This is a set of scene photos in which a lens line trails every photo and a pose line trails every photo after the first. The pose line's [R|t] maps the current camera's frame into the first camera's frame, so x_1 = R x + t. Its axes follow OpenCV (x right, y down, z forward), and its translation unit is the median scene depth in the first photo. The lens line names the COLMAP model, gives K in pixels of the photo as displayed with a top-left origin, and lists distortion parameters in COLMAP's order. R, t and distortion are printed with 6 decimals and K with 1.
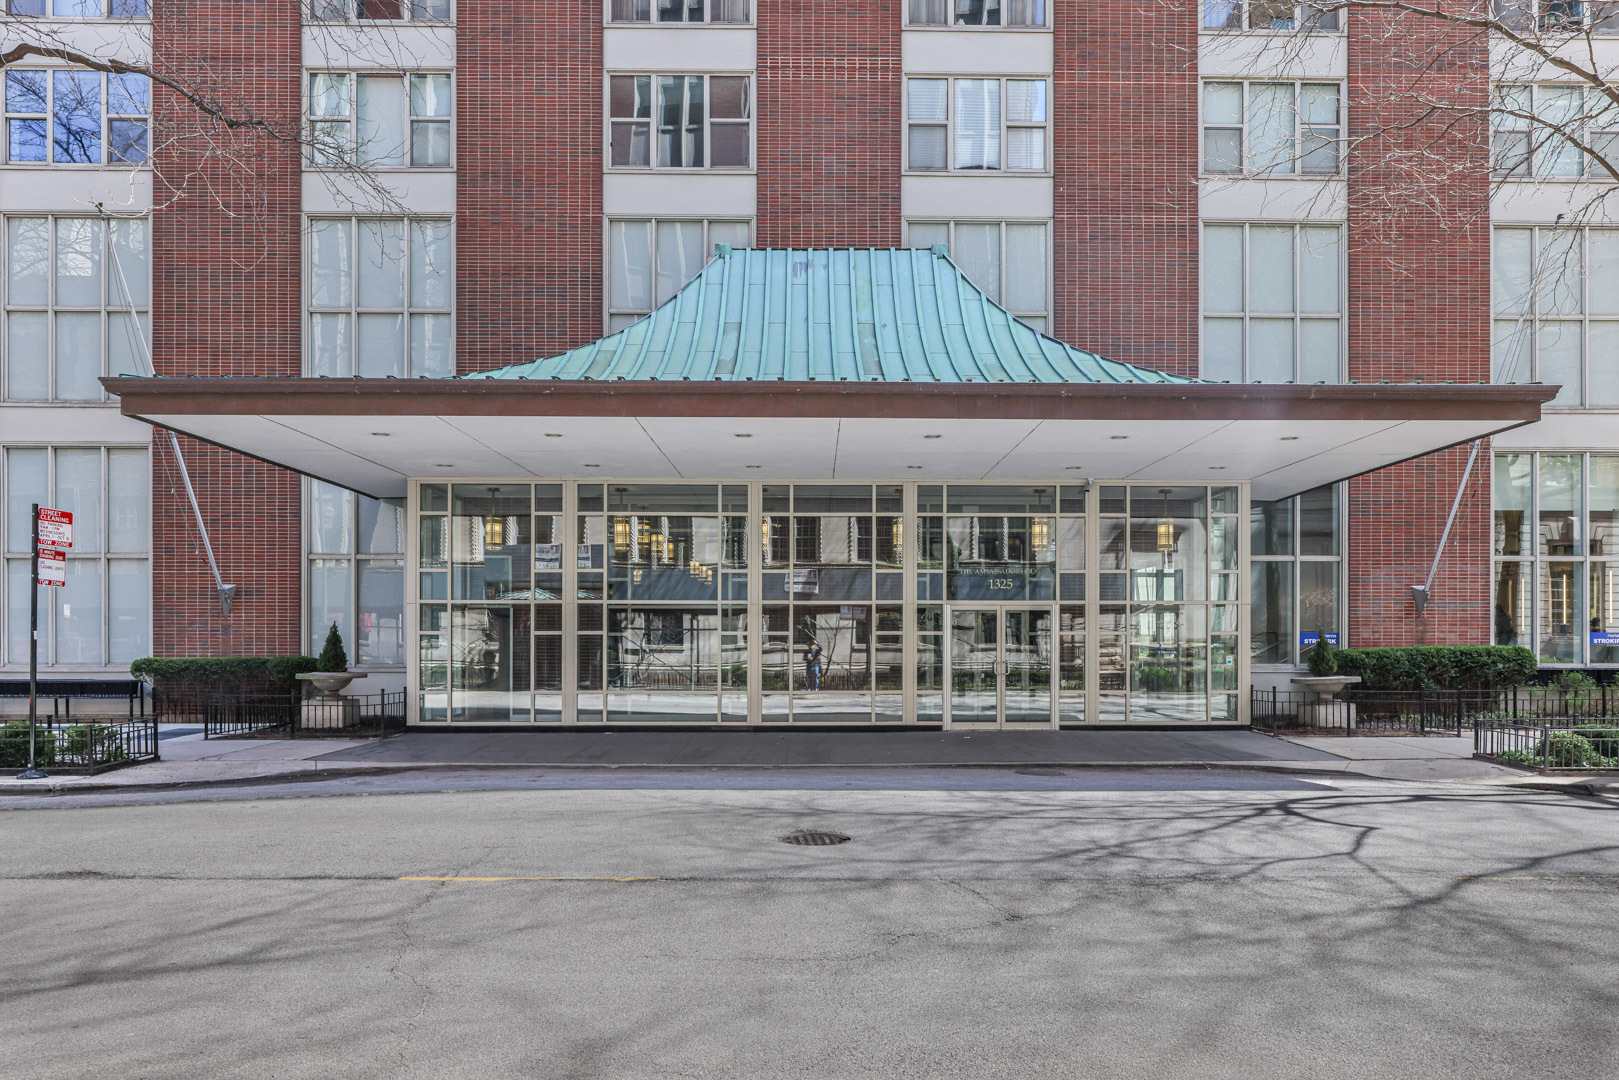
lens RADIAL K [[1032.8, 0, 809.5], [0, 1032.8, 540.0], [0, 0, 1]] dist [-0.003077, -0.000572]
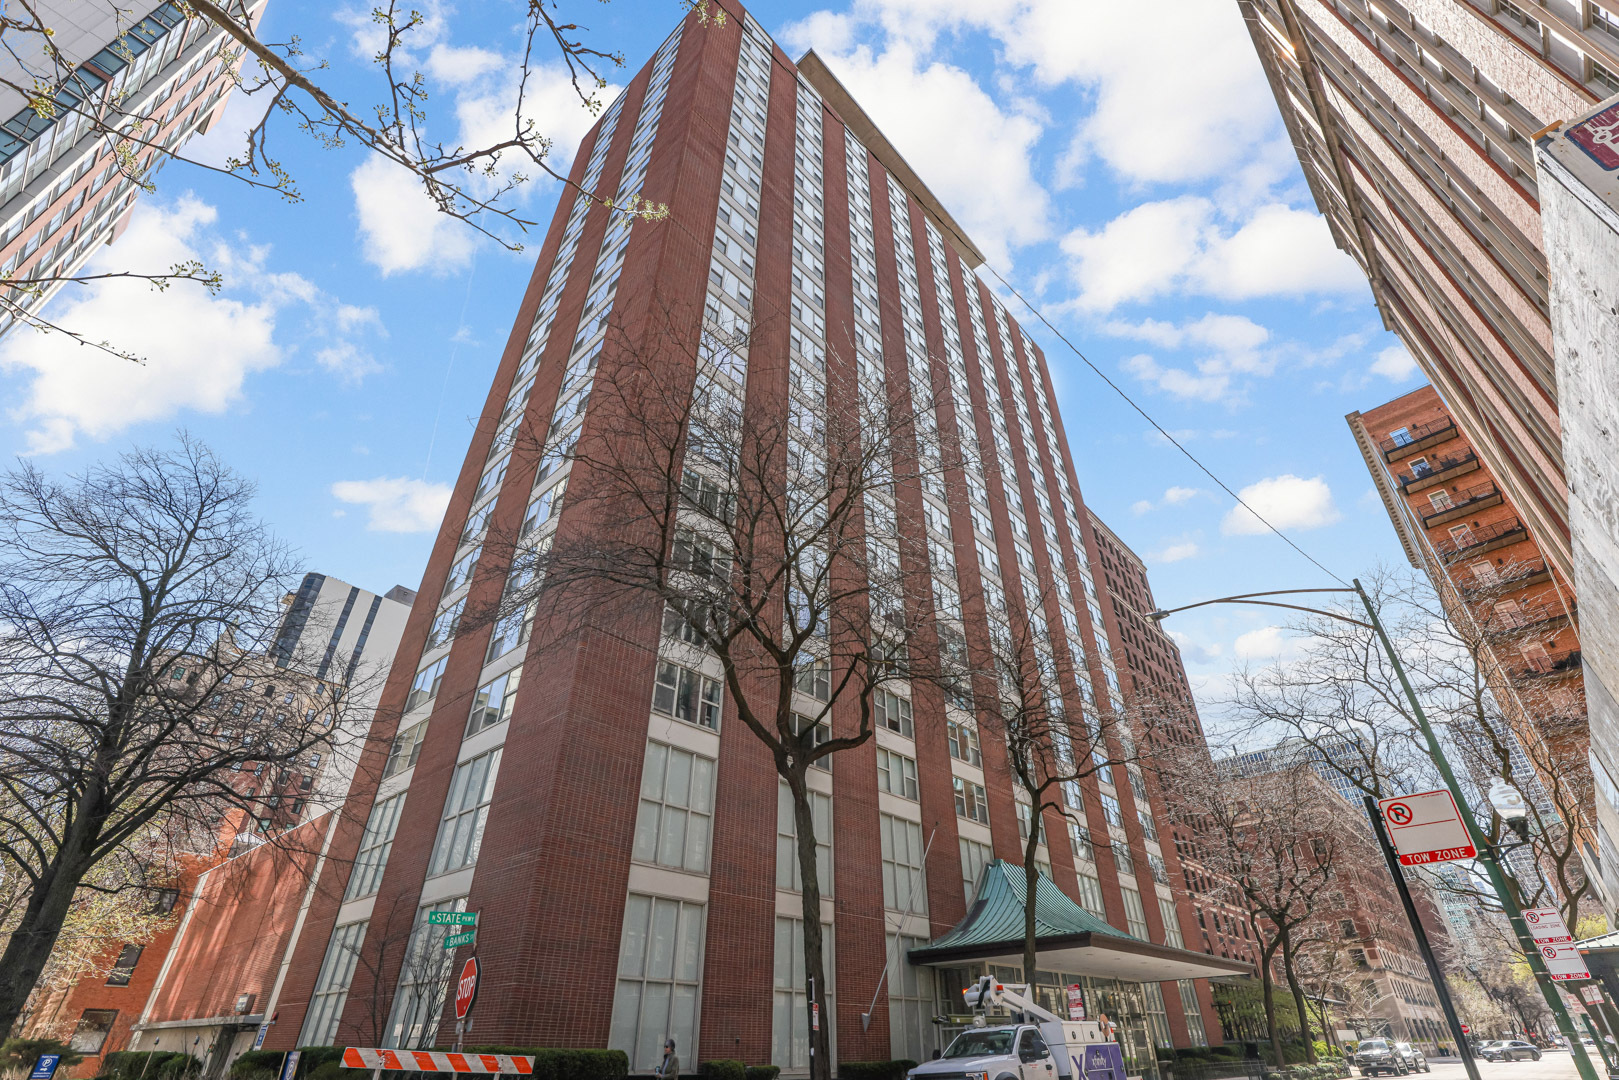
lens RADIAL K [[725.5, 0, 809.5], [0, 725.5, 540.0], [0, 0, 1]] dist [0.000084, 0.000003]
pose [[0.682593, 0.413942, 0.602261, -1.152185], [-0.067061, 0.856116, -0.512414, -0.003611], [-0.727715, 0.309382, 0.612139, -0.014923]]
